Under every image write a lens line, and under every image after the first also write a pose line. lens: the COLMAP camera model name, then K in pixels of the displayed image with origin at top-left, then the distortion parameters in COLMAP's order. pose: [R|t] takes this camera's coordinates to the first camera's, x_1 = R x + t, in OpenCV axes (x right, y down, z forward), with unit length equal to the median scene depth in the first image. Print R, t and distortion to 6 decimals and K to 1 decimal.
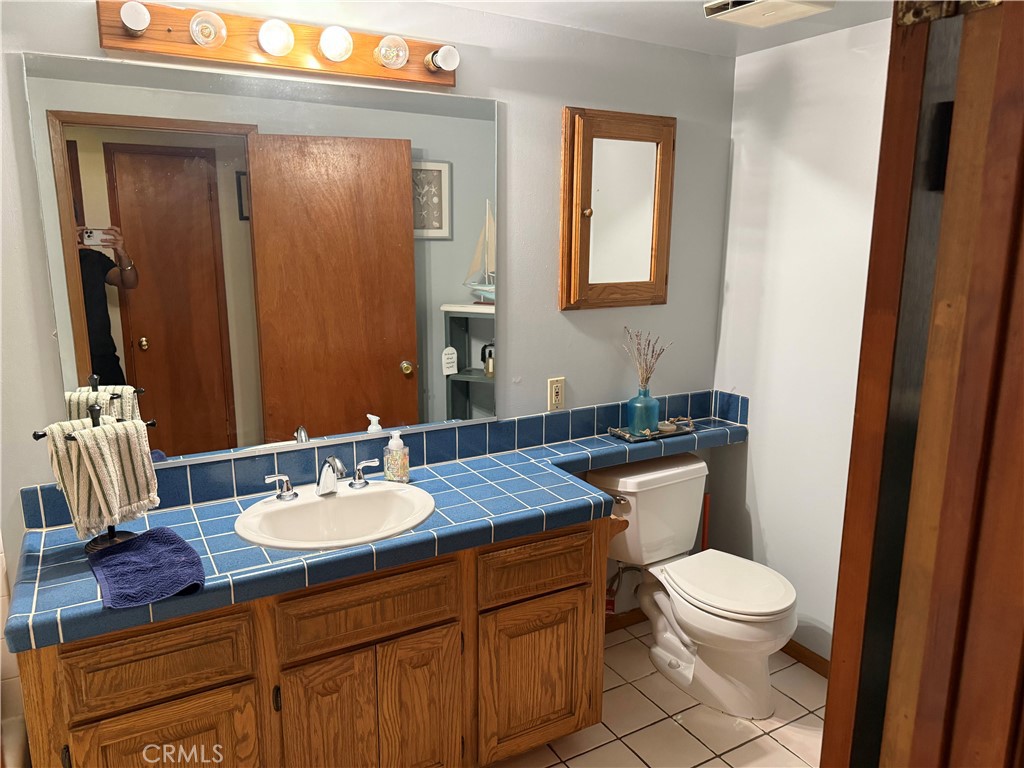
lens RADIAL K [[728.7, 0, 511.7], [0, 728.7, 381.7], [0, 0, 1]] dist [0.024731, -0.023857]
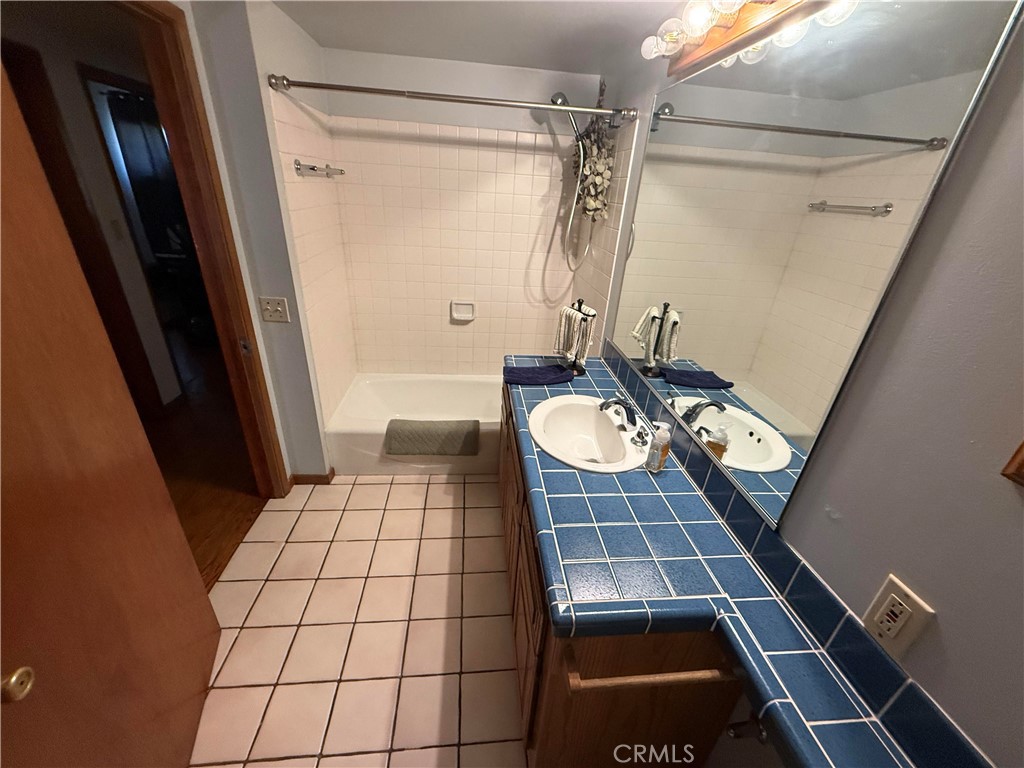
lens RADIAL K [[404.3, 0, 511.9], [0, 404.3, 383.8], [0, 0, 1]] dist [-0.000344, -0.000008]
pose [[-0.412092, 0.367484, -0.833748, 0.372127], [-0.249103, 0.834756, 0.491050, -0.200062], [0.876429, 0.410047, -0.252455, 0.900937]]
